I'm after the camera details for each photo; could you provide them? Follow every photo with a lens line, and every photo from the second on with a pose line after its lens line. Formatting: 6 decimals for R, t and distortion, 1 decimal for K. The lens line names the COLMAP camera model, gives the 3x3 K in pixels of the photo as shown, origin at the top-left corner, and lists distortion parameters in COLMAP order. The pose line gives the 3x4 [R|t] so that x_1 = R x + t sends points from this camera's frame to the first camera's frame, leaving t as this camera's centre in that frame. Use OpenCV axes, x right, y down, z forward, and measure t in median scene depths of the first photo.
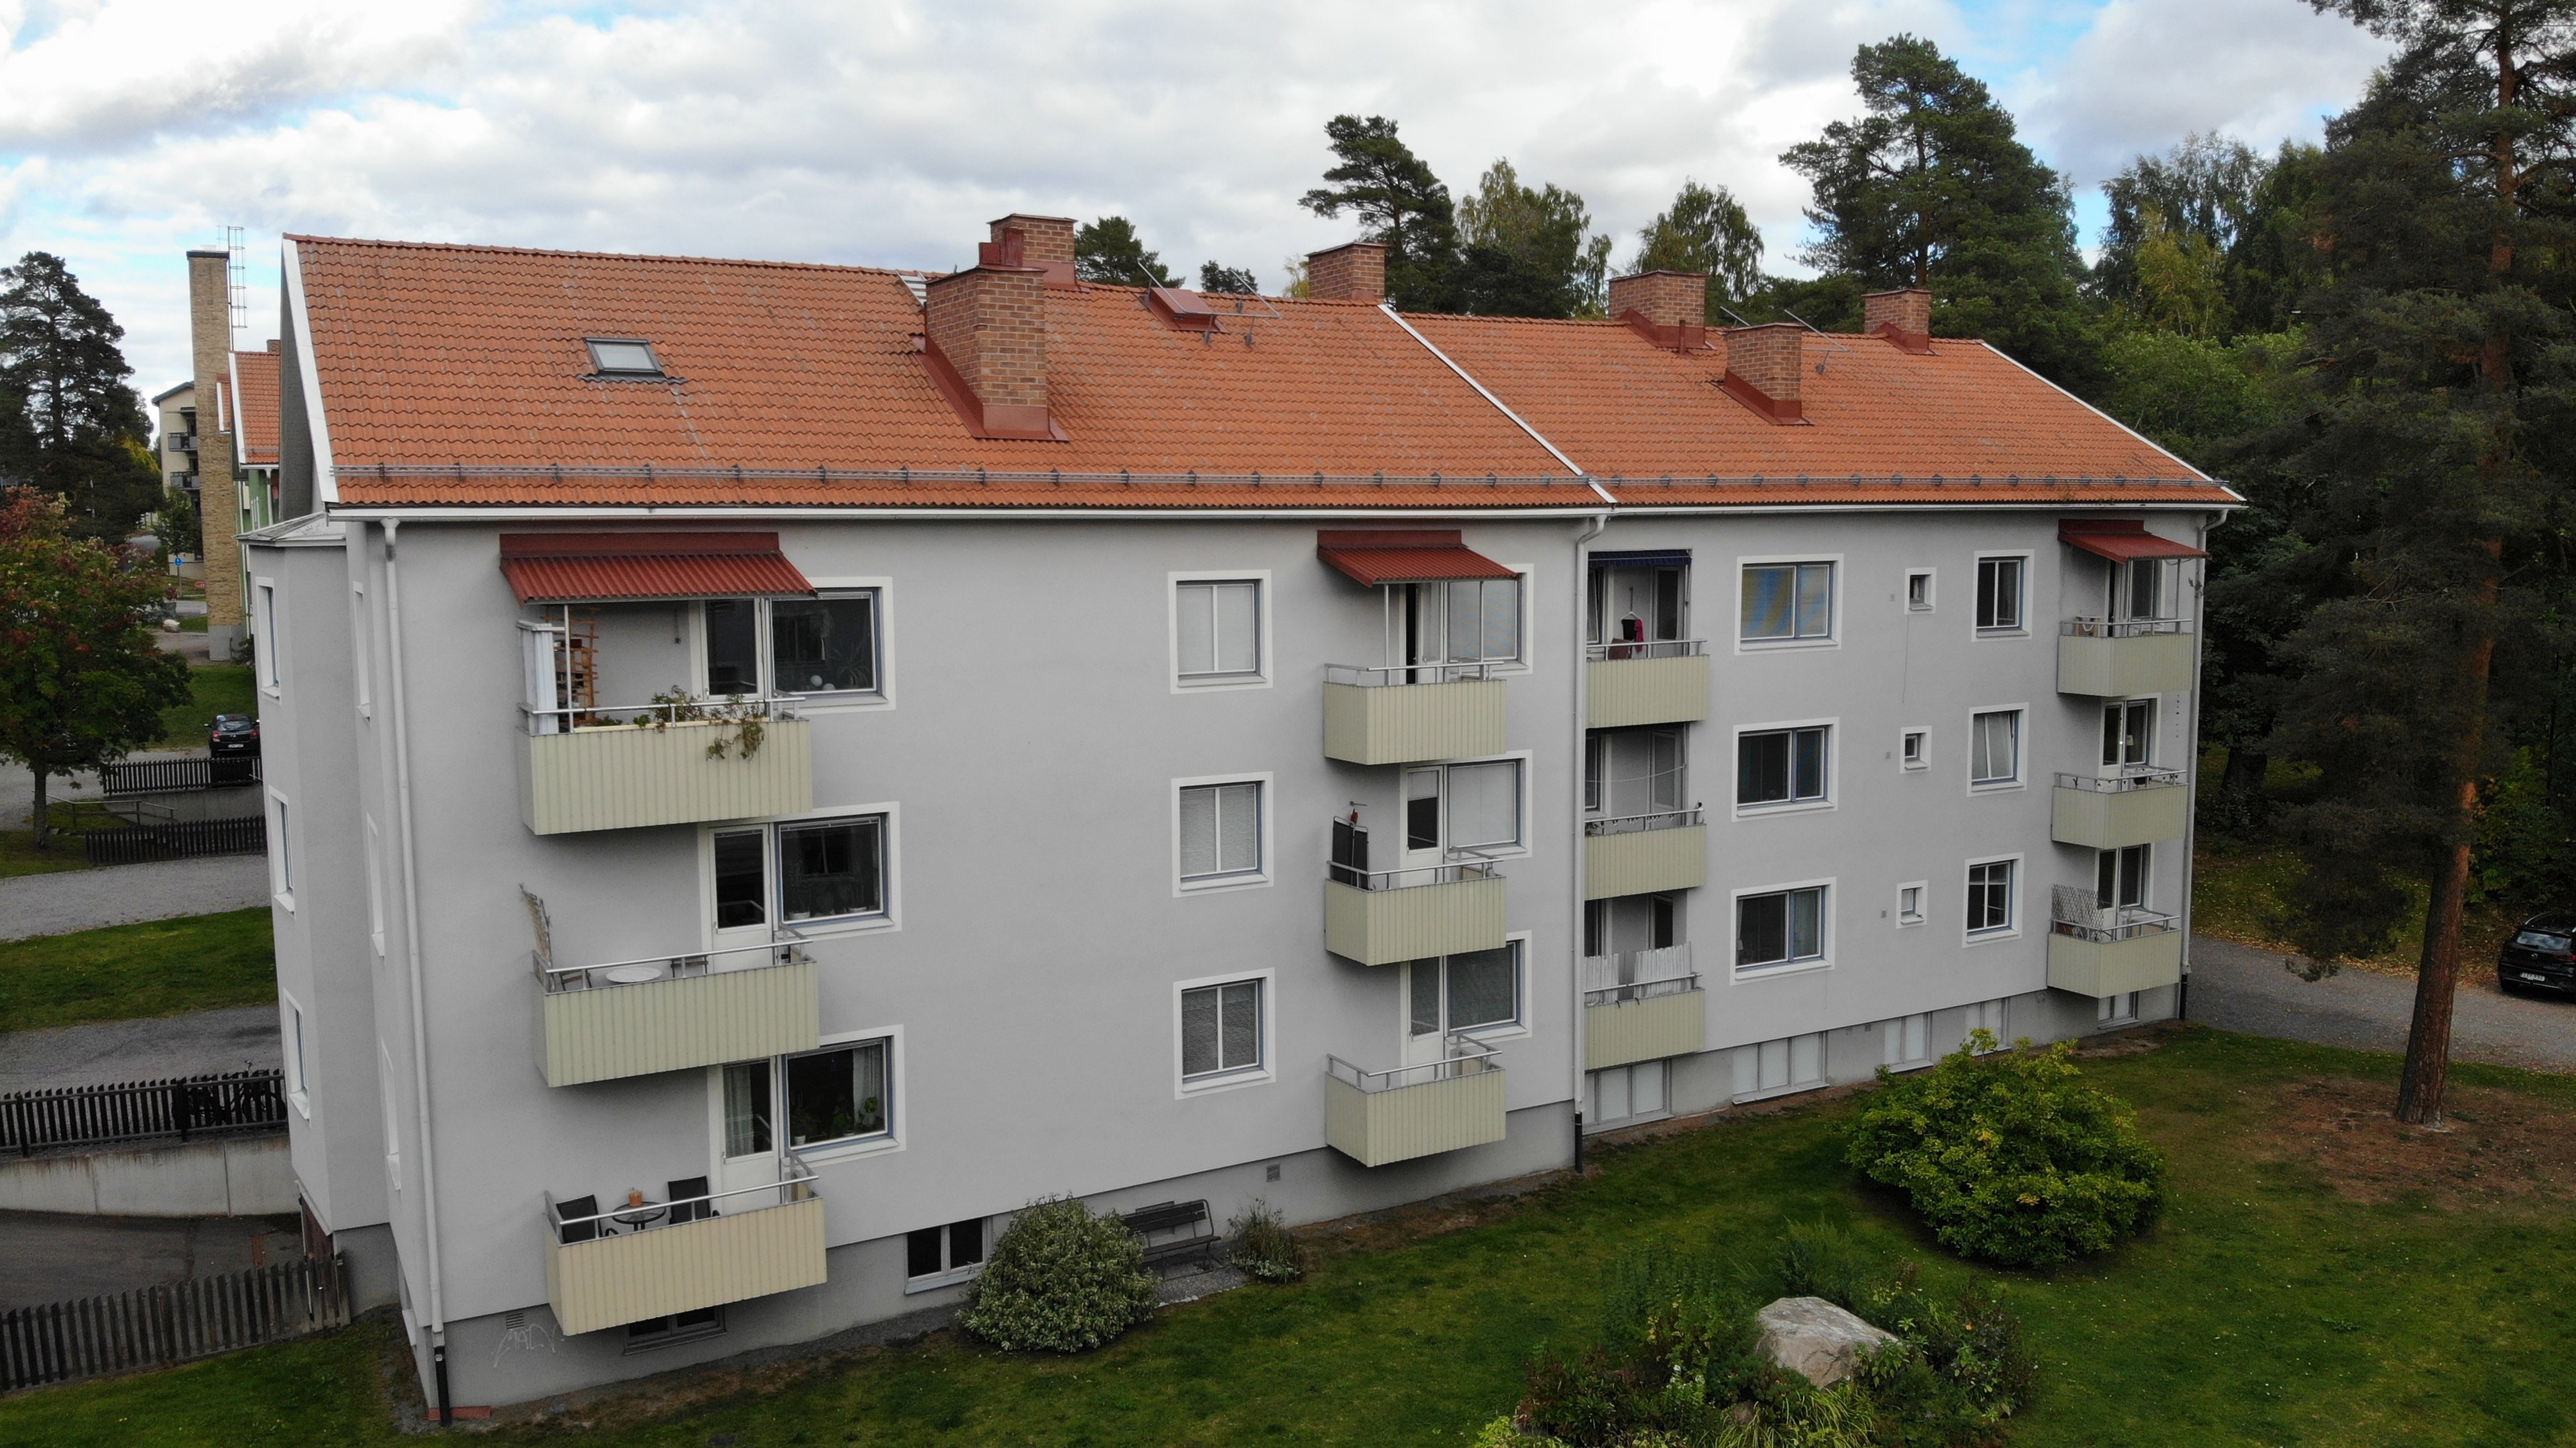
lens RADIAL K [[1893.4, 0, 1288.0], [0, 1893.4, 724.0], [0, 0, 1]] dist [0.056425, -0.165698]
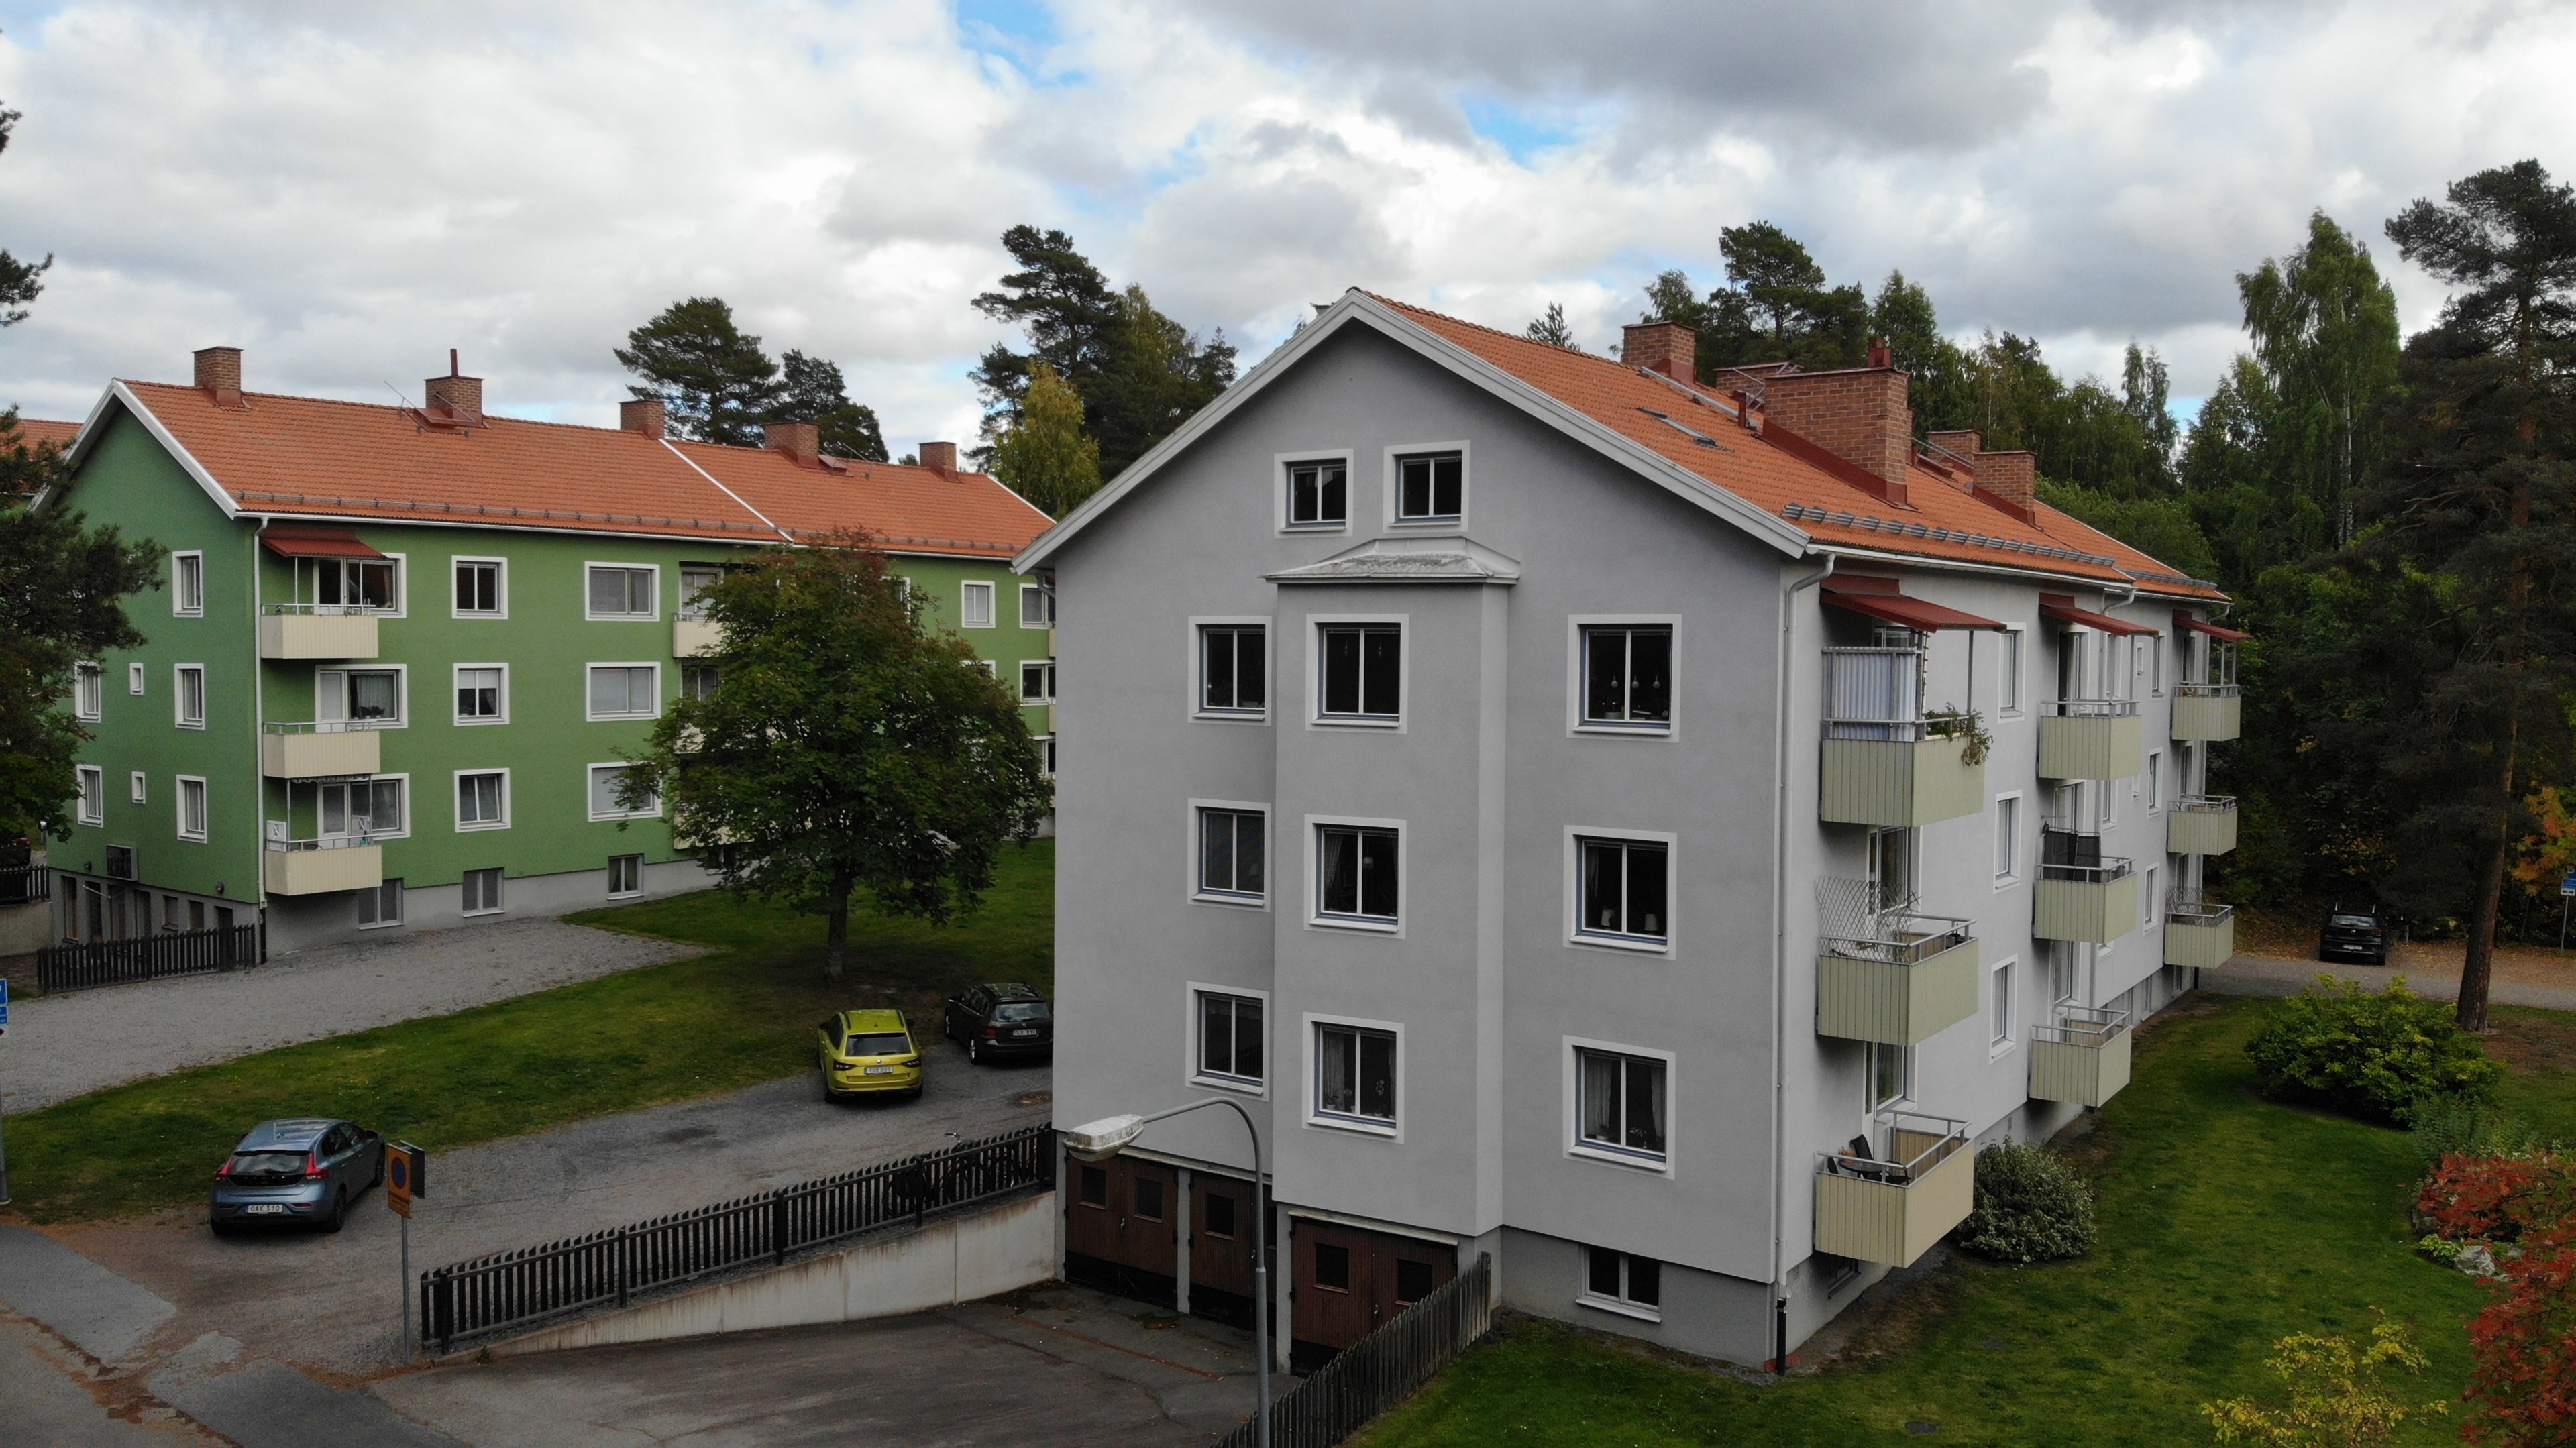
lens RADIAL K [[1893.4, 0, 1288.0], [0, 1893.4, 724.0], [0, 0, 1]] dist [0.056425, -0.165698]
pose [[0.906362, -0.002167, 0.422496, -0.825358], [0.028081, 0.998085, -0.055122, 0.032690], [-0.421568, 0.061825, 0.904687, 0.067580]]
